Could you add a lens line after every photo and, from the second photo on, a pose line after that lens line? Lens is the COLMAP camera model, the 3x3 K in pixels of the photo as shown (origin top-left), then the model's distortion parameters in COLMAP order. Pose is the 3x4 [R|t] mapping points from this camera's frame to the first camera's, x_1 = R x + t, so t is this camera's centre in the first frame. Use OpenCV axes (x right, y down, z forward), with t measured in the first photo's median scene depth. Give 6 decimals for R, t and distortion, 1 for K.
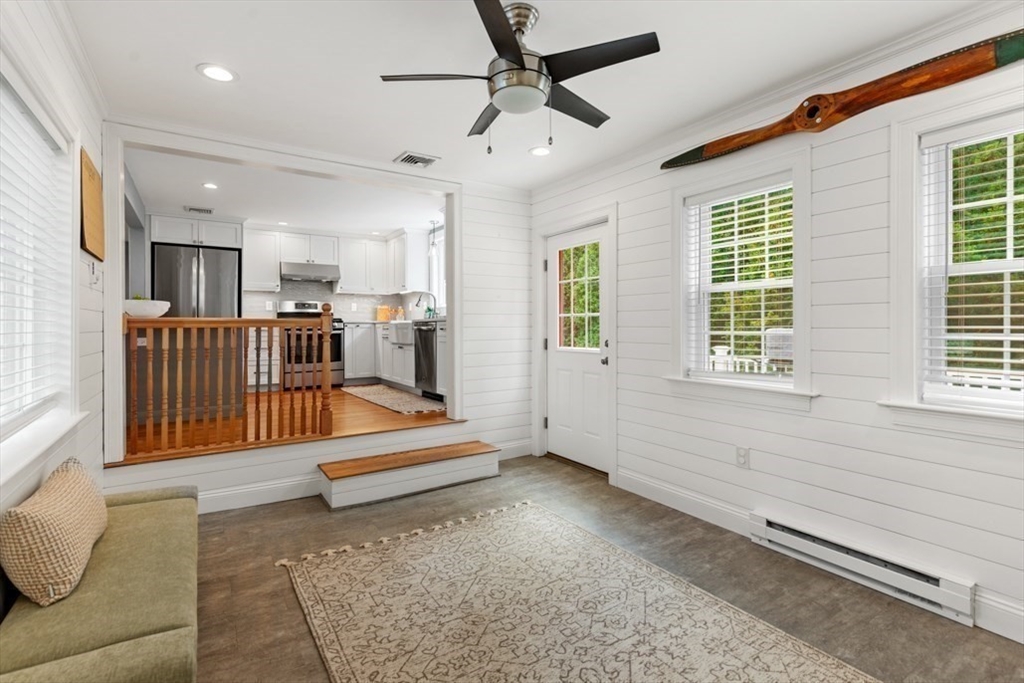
lens RADIAL K [[472.1, 0, 505.9], [0, 472.1, 318.1], [0, 0, 1]] dist [0.011083, -0.000108]
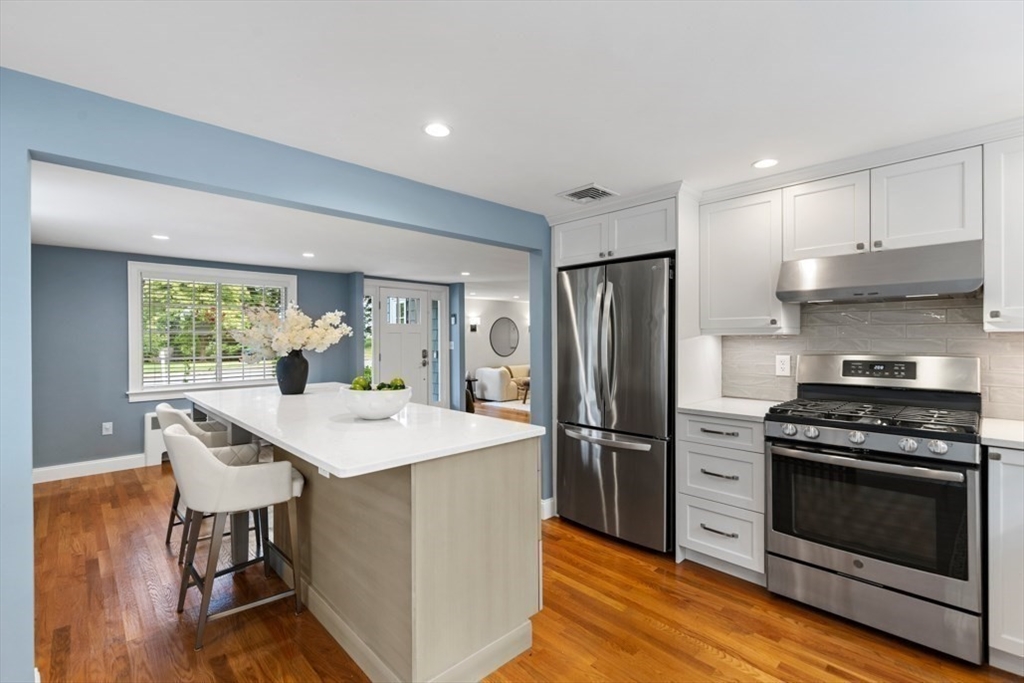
lens RADIAL K [[459.2, 0, 510.3], [0, 459.2, 338.4], [0, 0, 1]] dist [0.003734, -0.000489]
pose [[0.189555, -0.000423, -0.981870, -0.131492], [0.019263, 0.999809, 0.003289, -0.058159], [0.981681, -0.019537, 0.189527, 0.681009]]
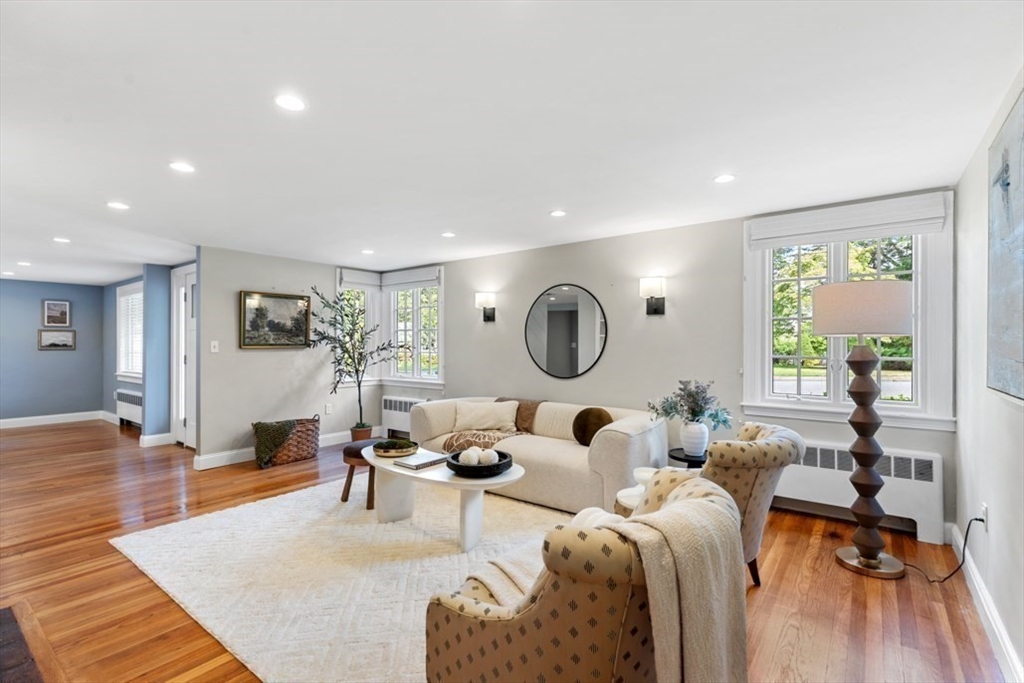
lens RADIAL K [[469.4, 0, 516.7], [0, 469.4, 345.1], [0, 0, 1]] dist [0.000419, 0.000145]
pose [[-0.938311, 0.002666, -0.345782, -1.442255], [0.006389, 0.999933, -0.009626, -0.032264], [0.345733, -0.011242, -0.938266, 1.600847]]
